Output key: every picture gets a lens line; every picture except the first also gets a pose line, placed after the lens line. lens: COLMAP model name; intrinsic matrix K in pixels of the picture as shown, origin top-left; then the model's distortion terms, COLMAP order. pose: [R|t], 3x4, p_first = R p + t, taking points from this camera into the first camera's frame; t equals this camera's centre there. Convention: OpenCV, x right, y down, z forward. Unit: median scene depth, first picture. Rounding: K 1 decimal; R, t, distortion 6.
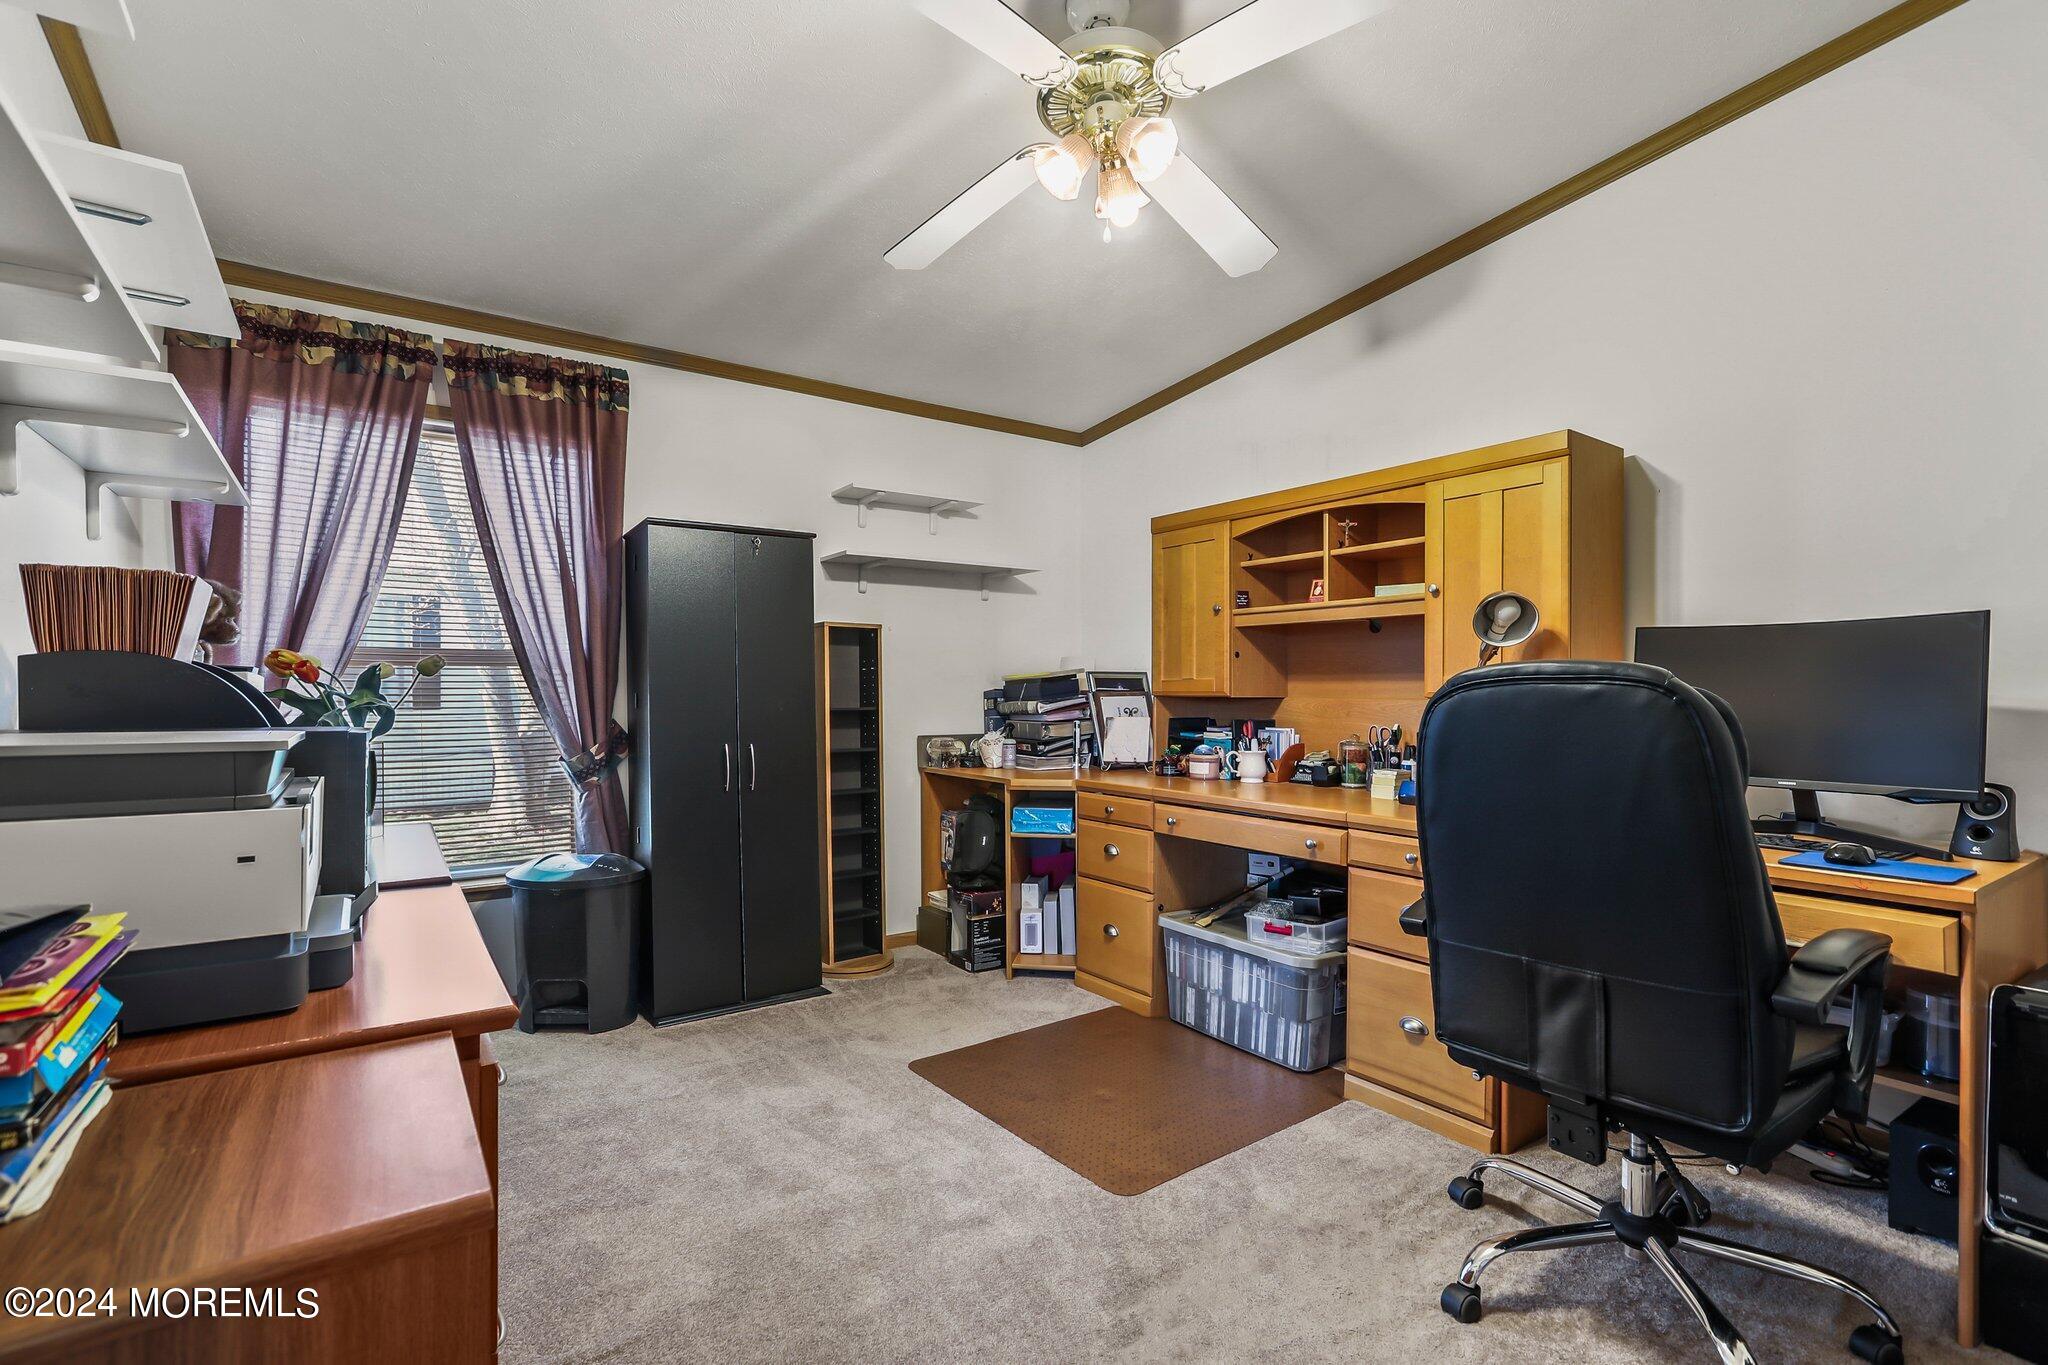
lens RADIAL K [[920.1, 0, 1023.0], [0, 920.1, 691.8], [0, 0, 1]] dist [-0.021979, 0.002684]
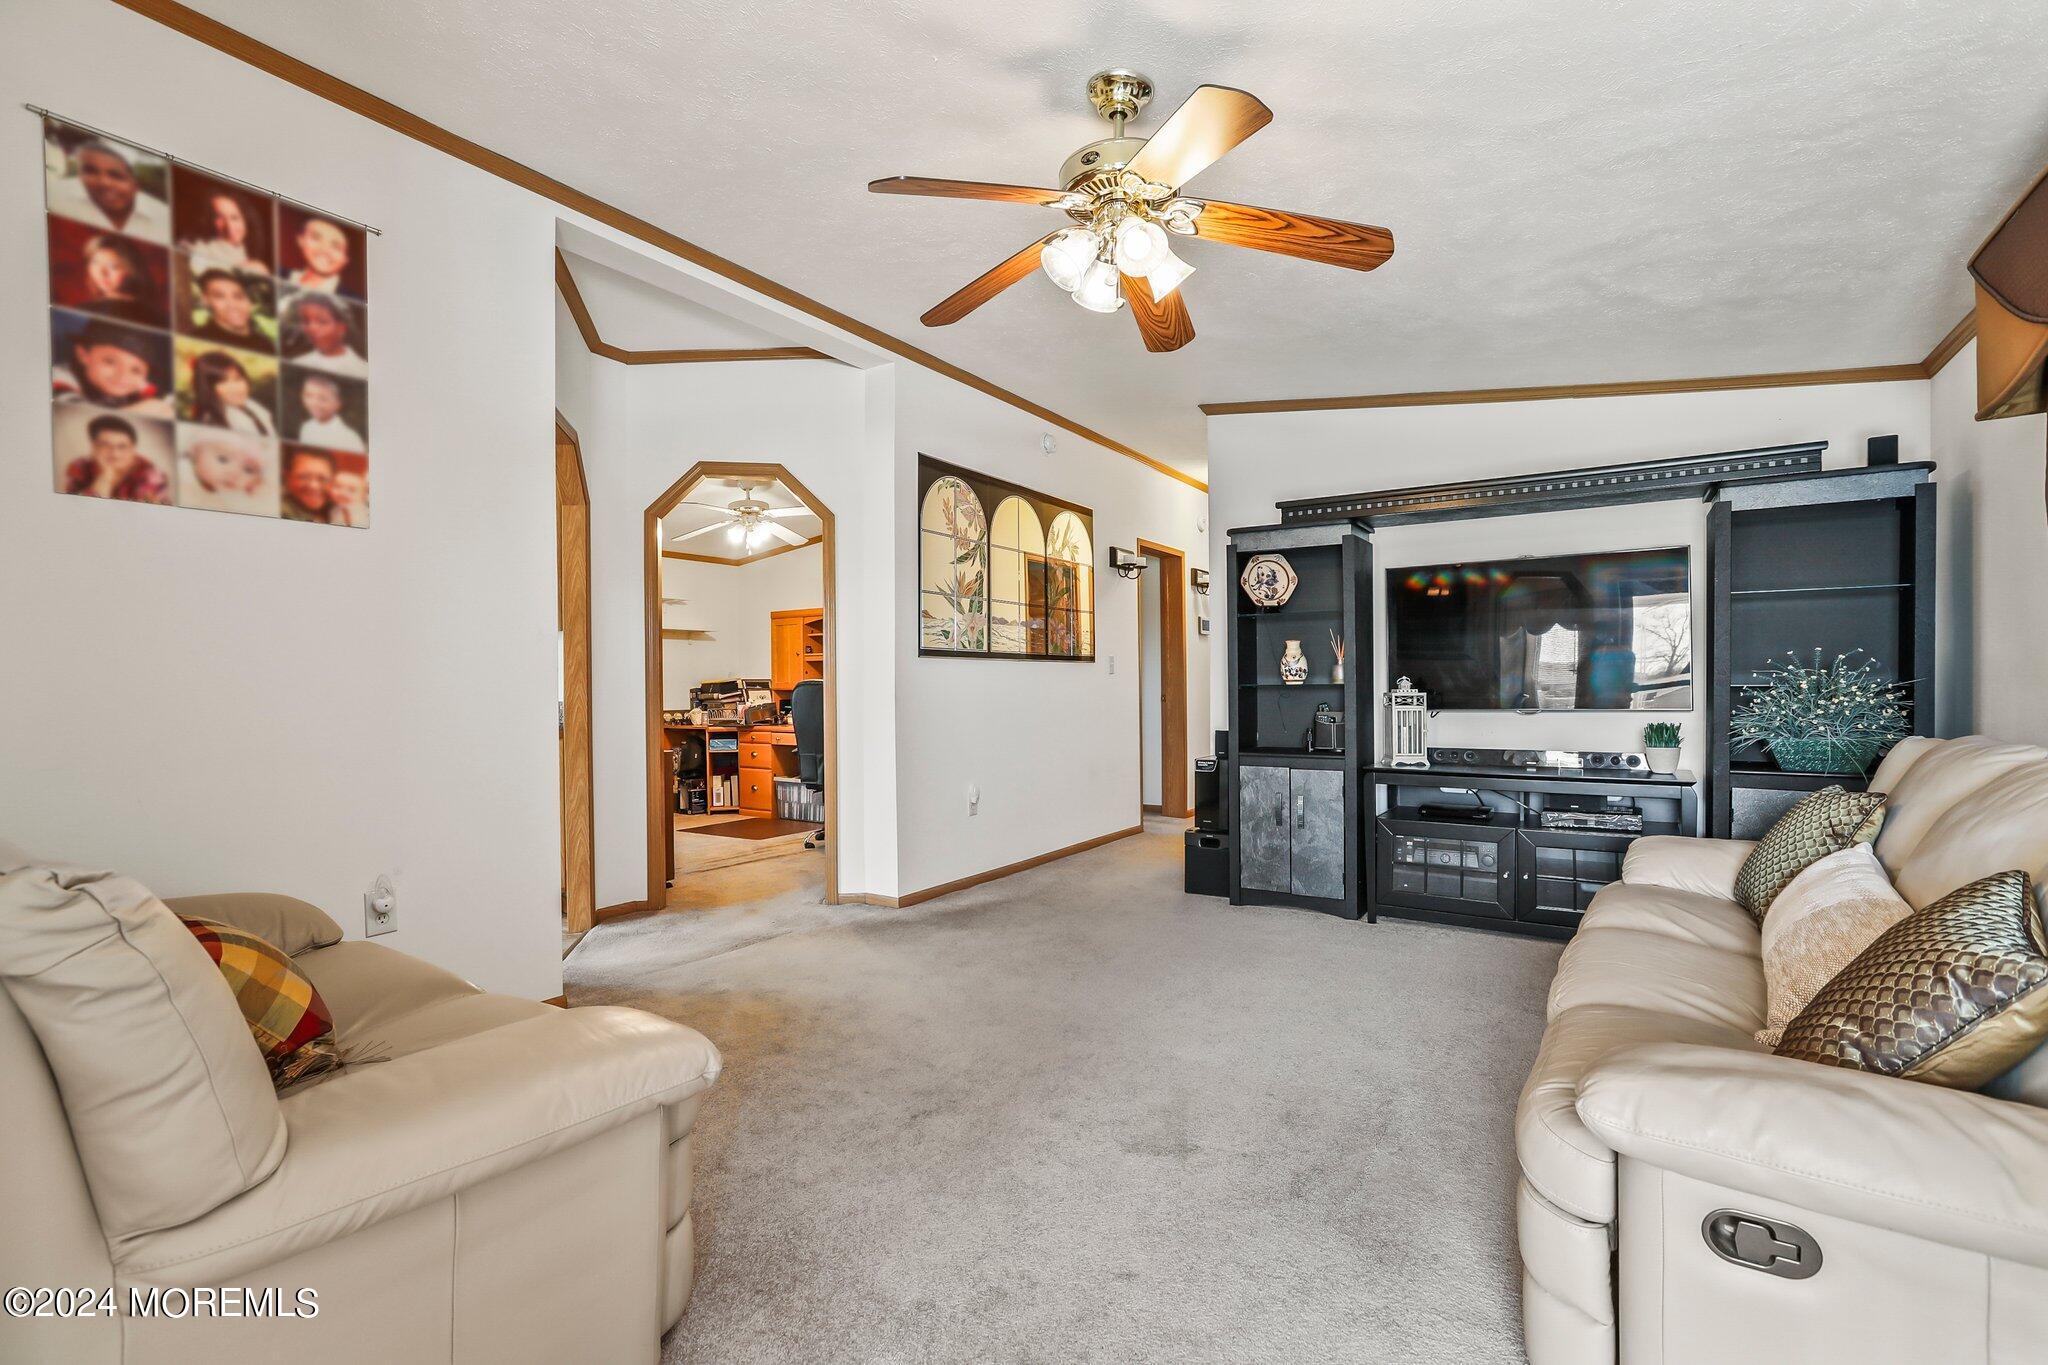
lens RADIAL K [[920.1, 0, 1019.4], [0, 920.1, 694.4], [0, 0, 1]] dist [-0.021979, 0.002684]
pose [[0.932671, -0.017799, 0.360289, -0.108638], [0.013402, 0.999802, 0.014701, -0.010011], [-0.360479, -0.008883, 0.932725, -1.355147]]
